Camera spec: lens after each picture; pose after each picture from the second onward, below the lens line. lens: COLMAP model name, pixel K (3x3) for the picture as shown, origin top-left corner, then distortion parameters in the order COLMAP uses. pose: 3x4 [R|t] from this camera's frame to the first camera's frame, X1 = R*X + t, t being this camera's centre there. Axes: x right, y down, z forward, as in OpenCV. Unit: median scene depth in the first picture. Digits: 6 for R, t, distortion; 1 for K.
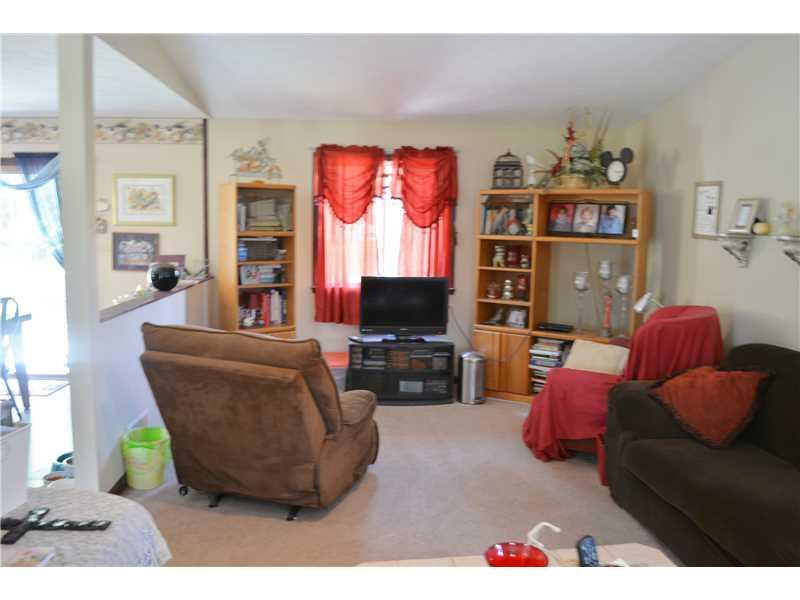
lens RADIAL K [[620.2, 0, 400.0], [0, 620.2, 300.0], [0, 0, 1]] dist [-0.081547, 0.007609]
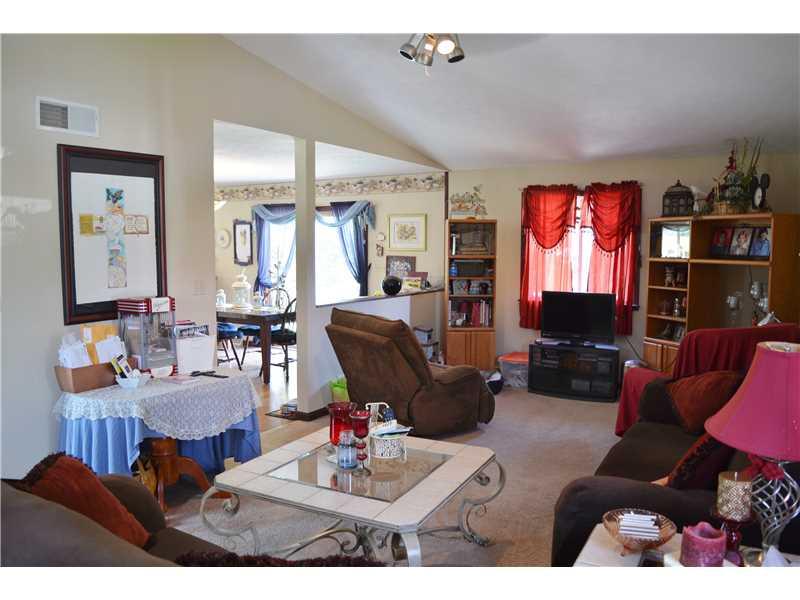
lens RADIAL K [[620.2, 0, 400.0], [0, 620.2, 300.0], [0, 0, 1]] dist [-0.081547, 0.007609]
pose [[0.821710, 0.035184, -0.568819, 0.385128], [-0.058567, 0.998021, -0.022873, 0.023743], [0.566889, 0.052109, 0.822144, -0.168234]]
